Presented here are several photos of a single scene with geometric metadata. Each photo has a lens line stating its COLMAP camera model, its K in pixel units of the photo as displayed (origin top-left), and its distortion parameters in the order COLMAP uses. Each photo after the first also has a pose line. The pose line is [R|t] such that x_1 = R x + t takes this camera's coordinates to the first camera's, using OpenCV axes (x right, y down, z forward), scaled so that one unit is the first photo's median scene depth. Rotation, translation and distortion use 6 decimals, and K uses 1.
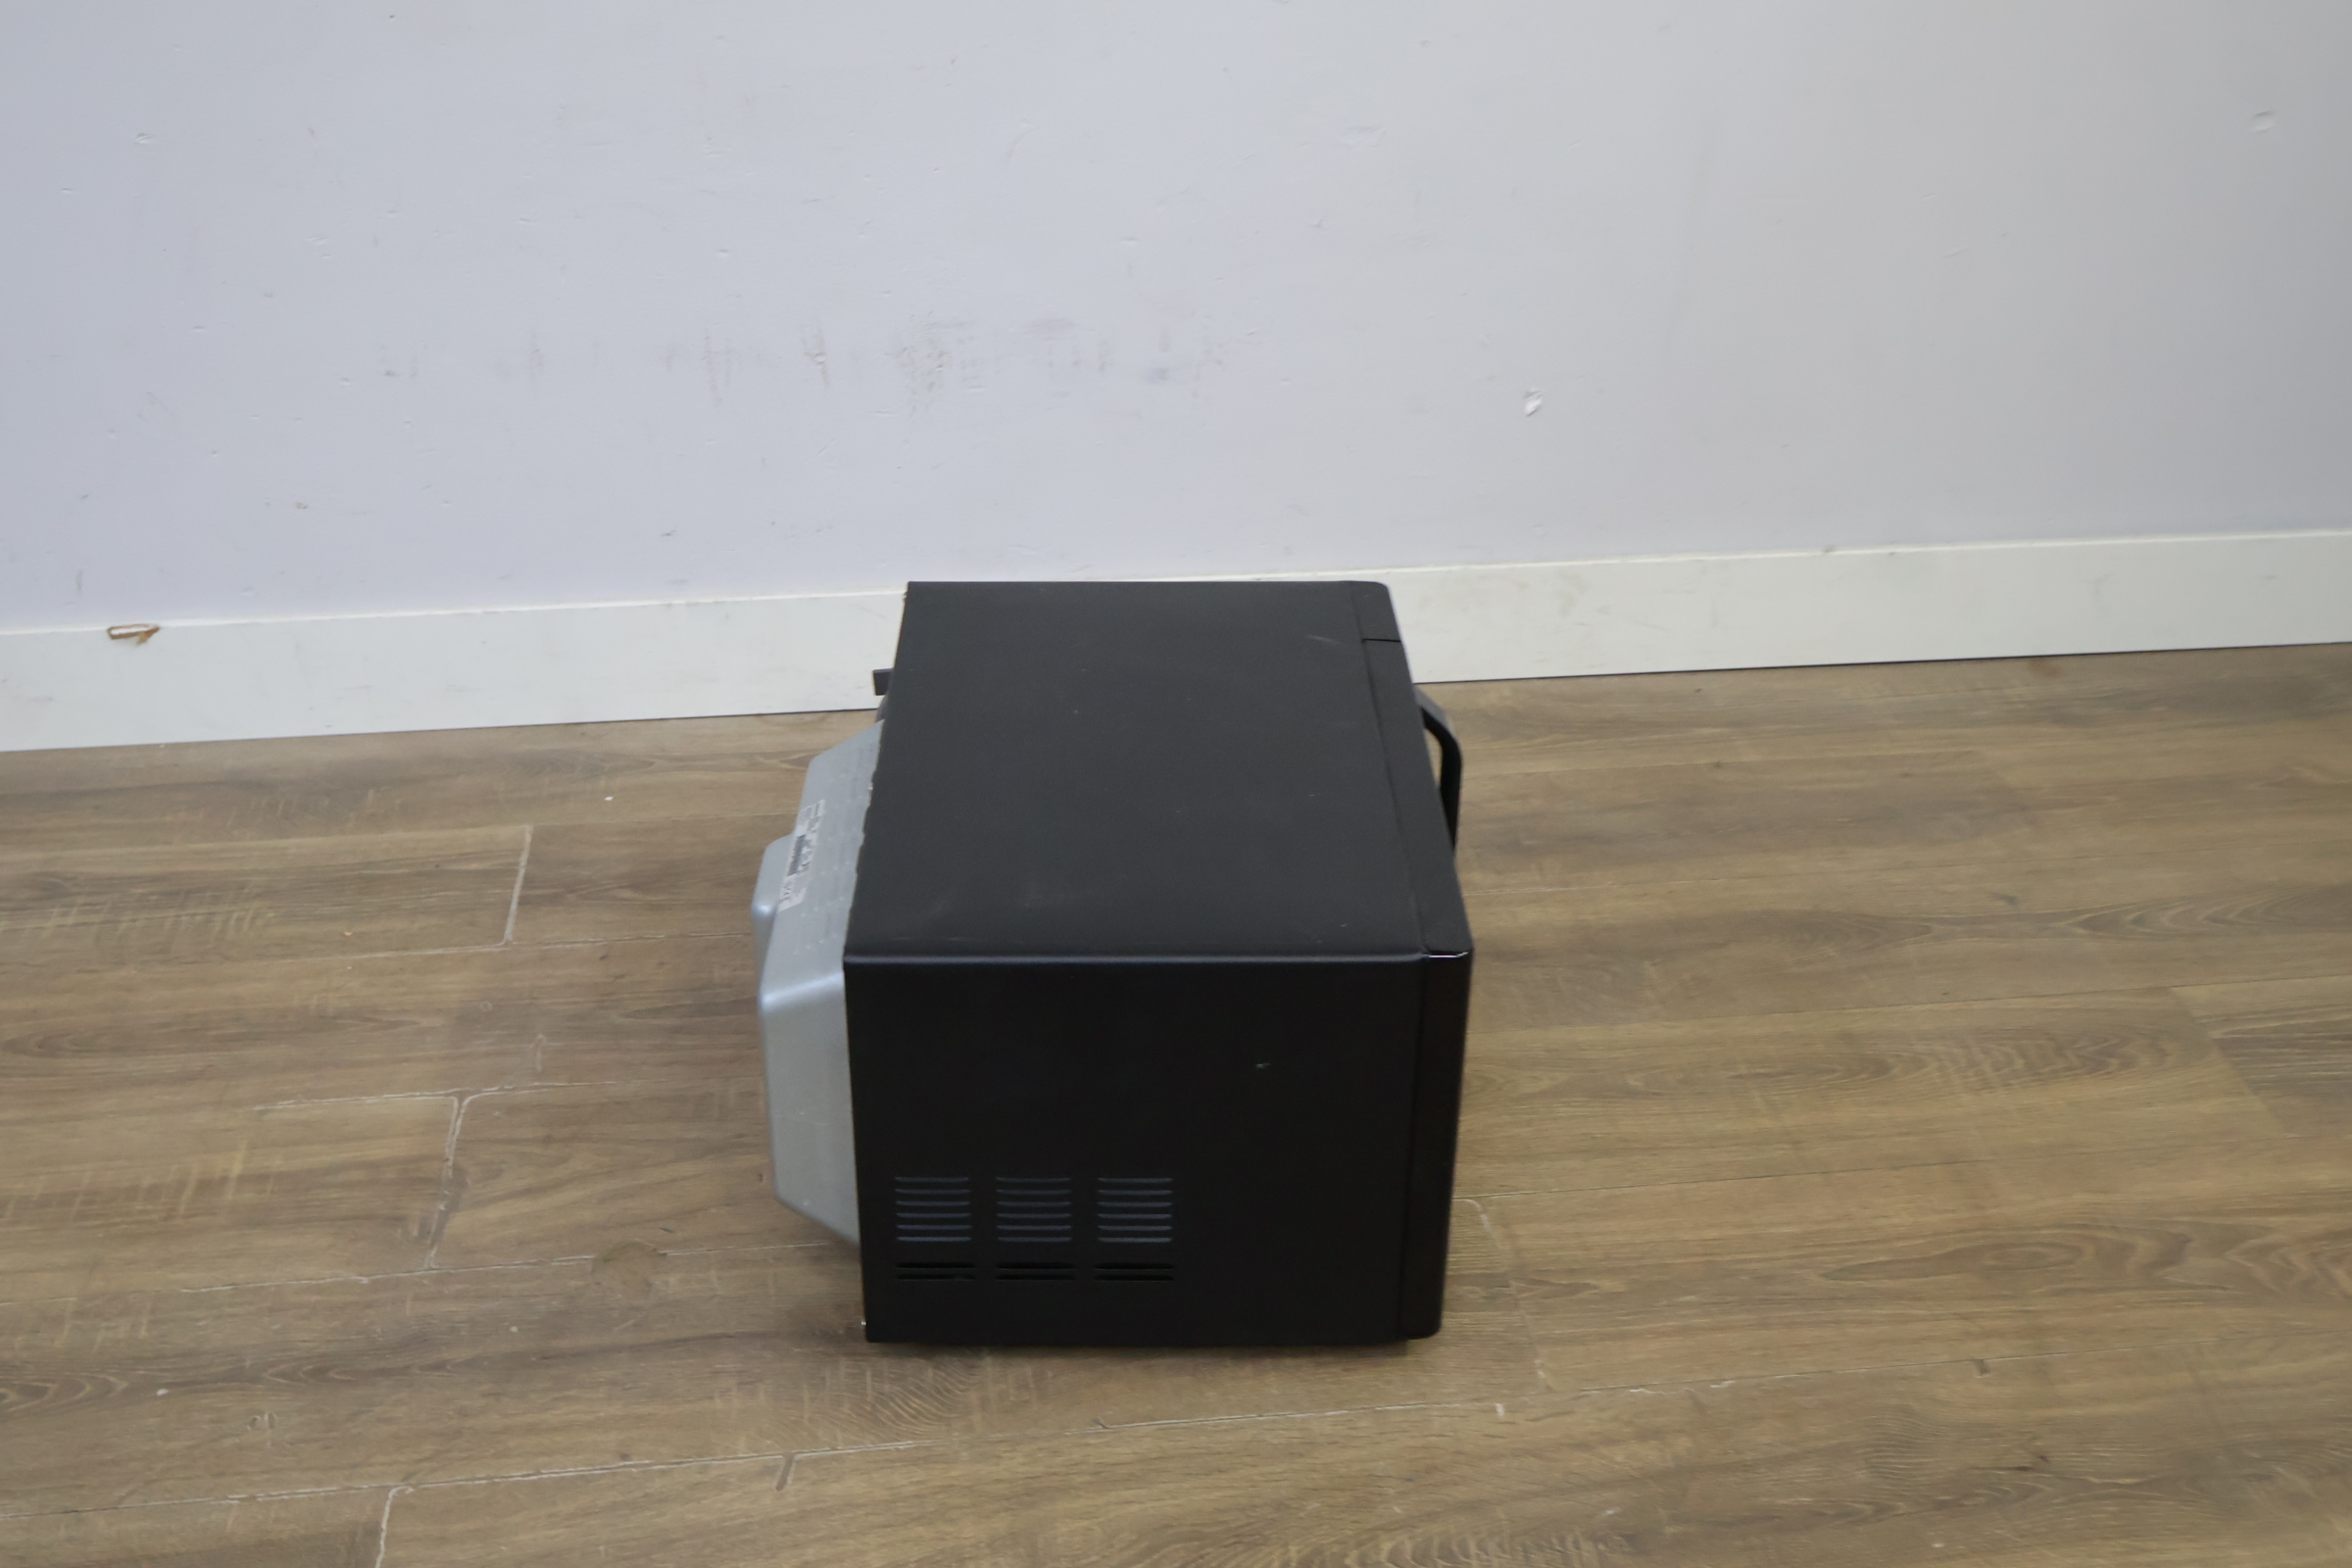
lens RADIAL K [[2554.3, 0, 1166.8], [0, 2554.3, 791.0], [0, 0, 1]] dist [-0.004523, 0.000000]
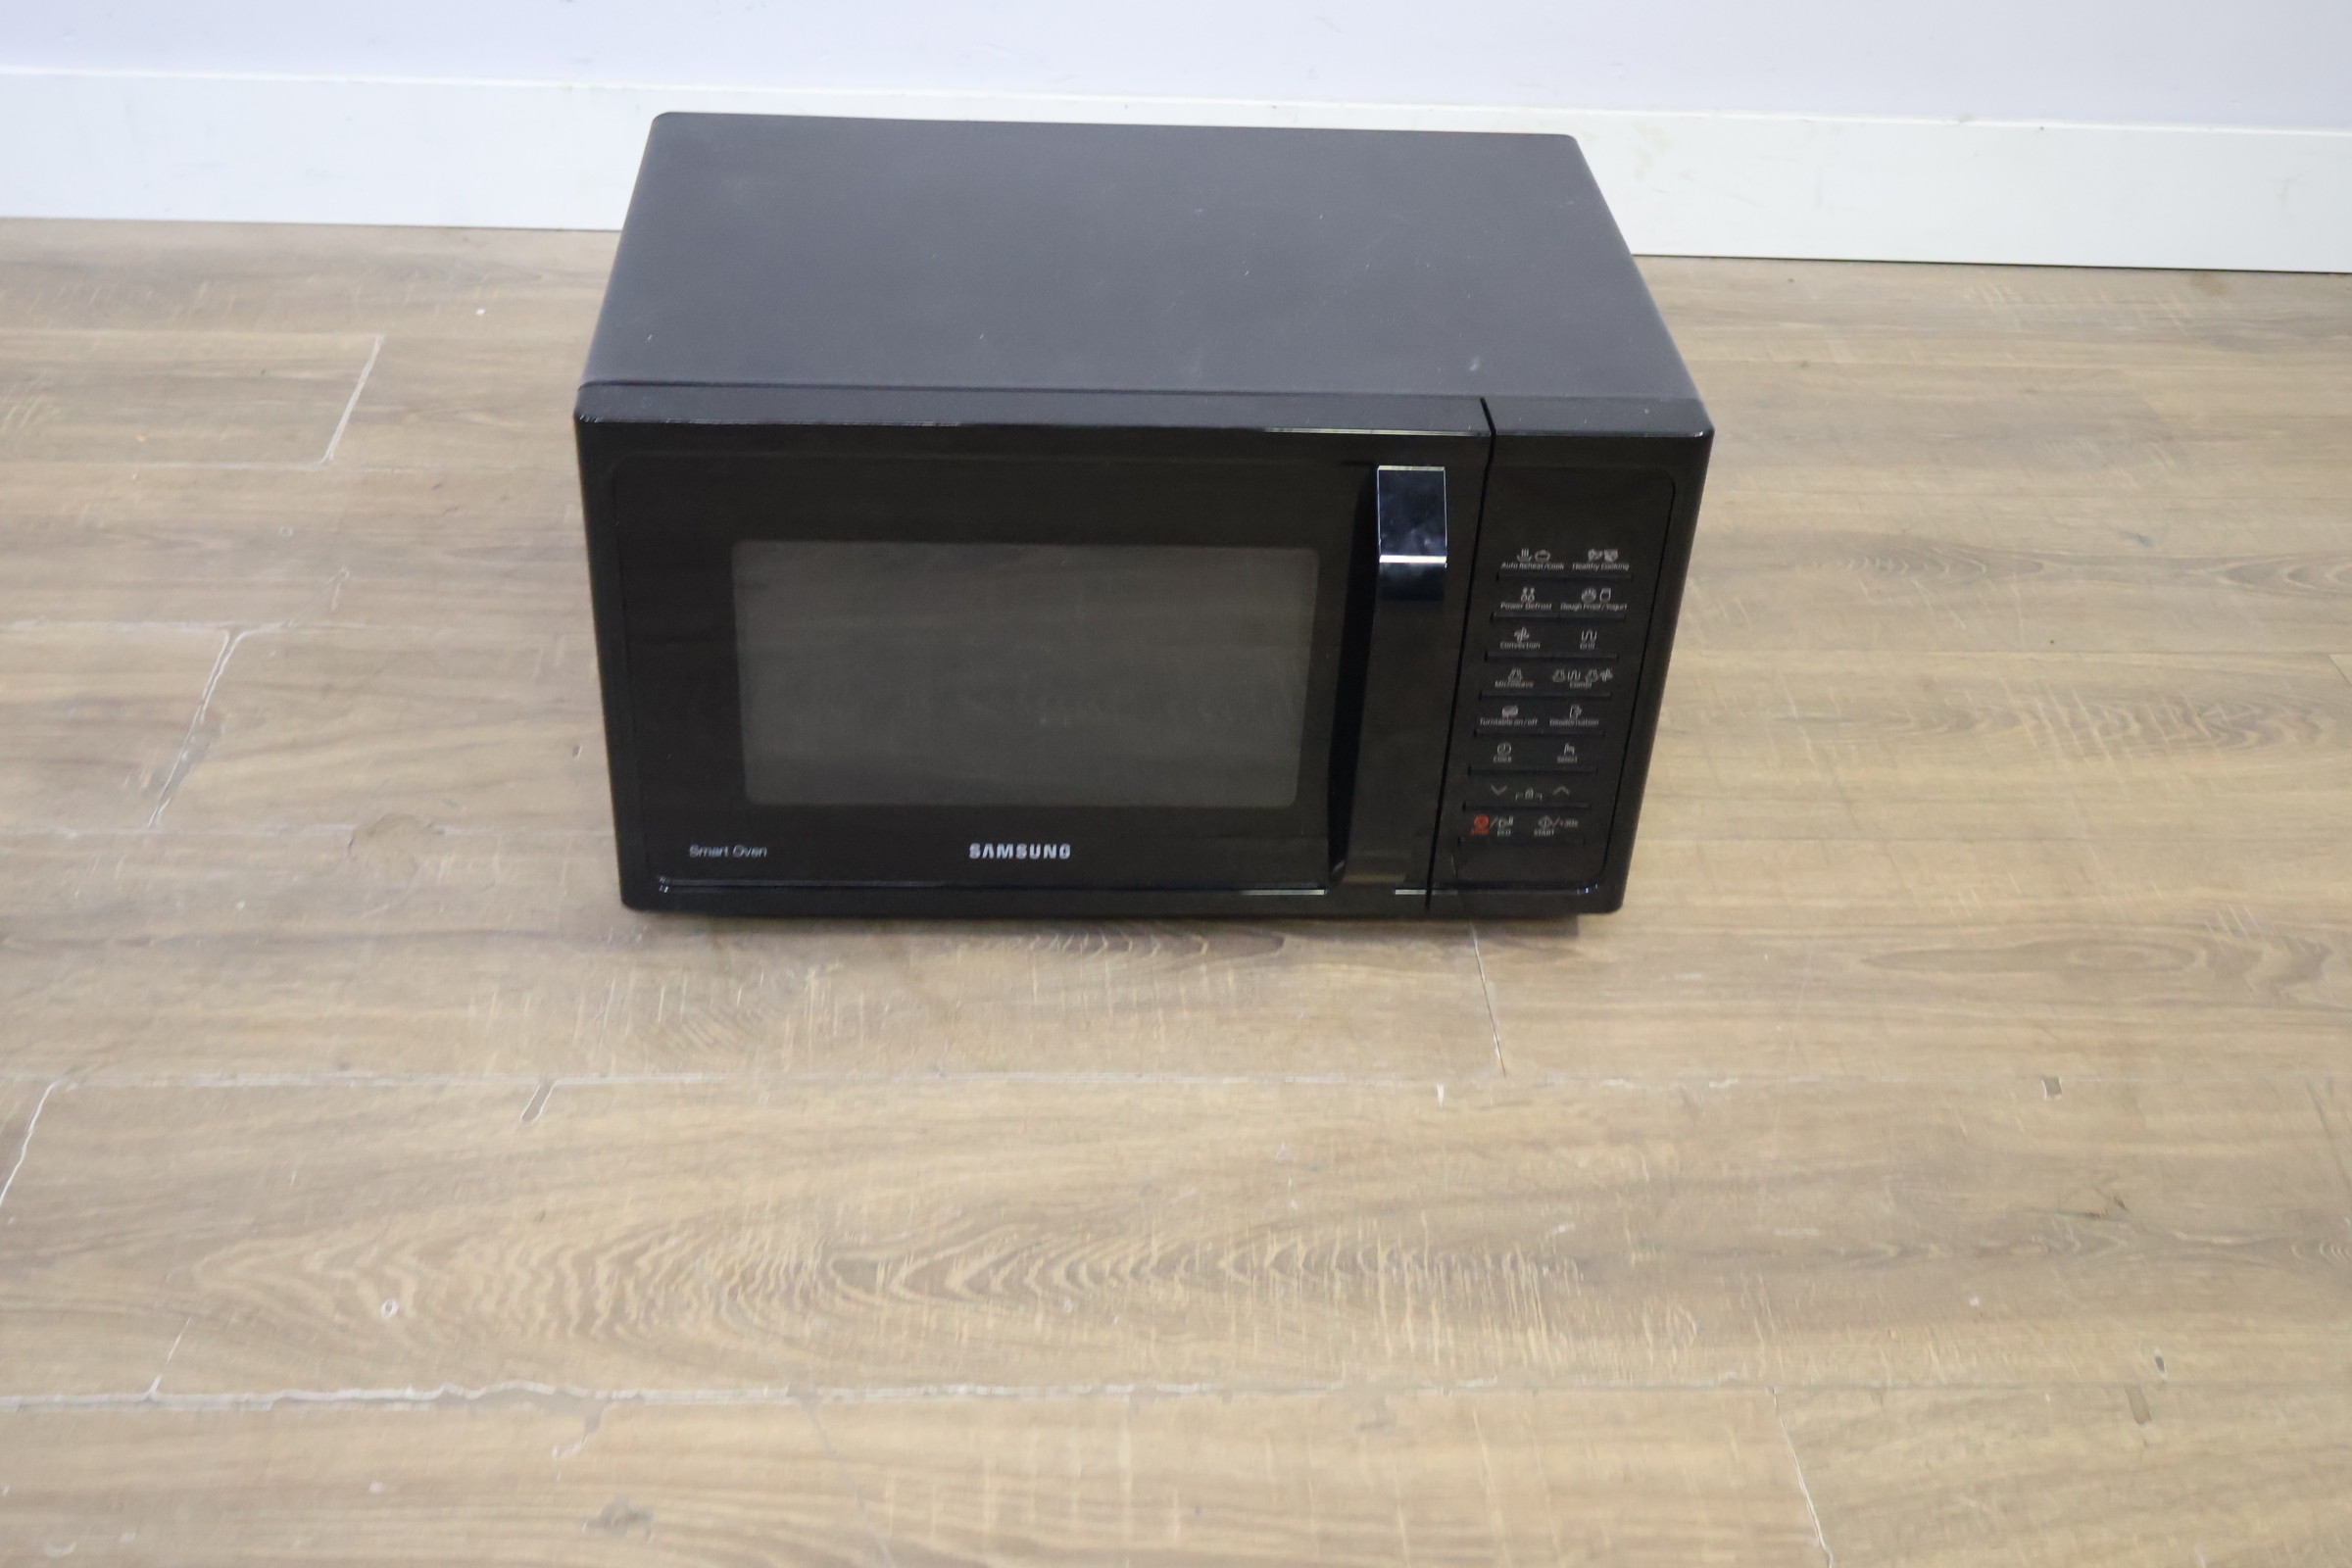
lens RADIAL K [[2554.3, 0, 1164.7], [0, 2554.3, 788.2], [0, 0, 1]] dist [-0.004523, 0.000000]
pose [[0.996971, 0.072175, -0.028969, 0.054783], [-0.068031, 0.989841, 0.124847, 0.048799], [0.037686, -0.122498, 0.991753, 0.194584]]
